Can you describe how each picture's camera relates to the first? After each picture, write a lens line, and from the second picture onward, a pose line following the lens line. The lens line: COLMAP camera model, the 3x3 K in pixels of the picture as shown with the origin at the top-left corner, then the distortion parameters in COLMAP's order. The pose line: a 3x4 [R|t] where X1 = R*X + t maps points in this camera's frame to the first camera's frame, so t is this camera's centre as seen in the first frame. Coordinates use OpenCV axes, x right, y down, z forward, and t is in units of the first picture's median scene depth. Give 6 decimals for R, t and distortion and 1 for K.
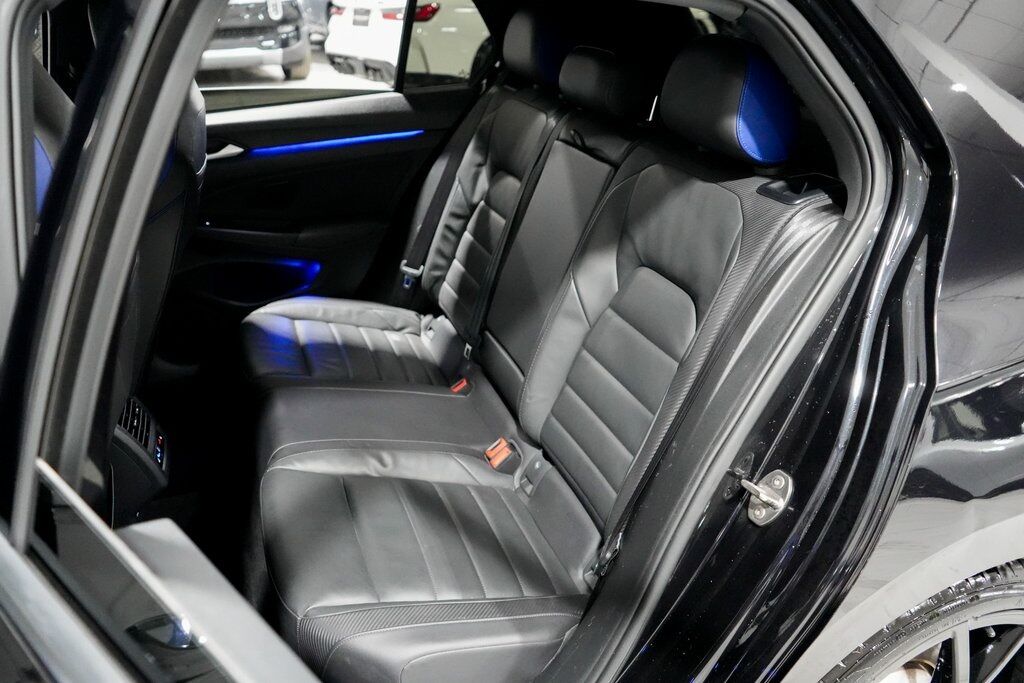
lens RADIAL K [[811.8, 0, 514.7], [0, 811.8, 344.1], [0, 0, 1]] dist [-0.020129, 0.009798]
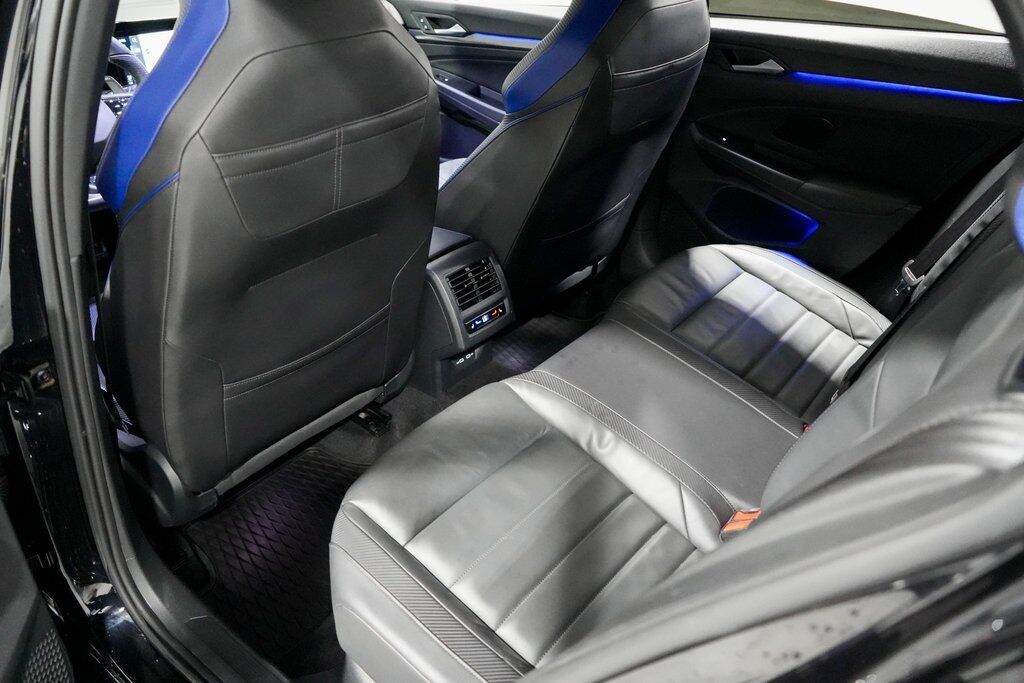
lens RADIAL K [[811.8, 0, 497.9], [0, 811.8, 359.6], [0, 0, 1]] dist [-0.020129, 0.009798]
pose [[0.510140, 0.473659, -0.717917, 0.270584], [-0.372137, 0.874077, 0.312254, -0.121288], [0.775417, 0.107870, 0.622168, 0.251927]]
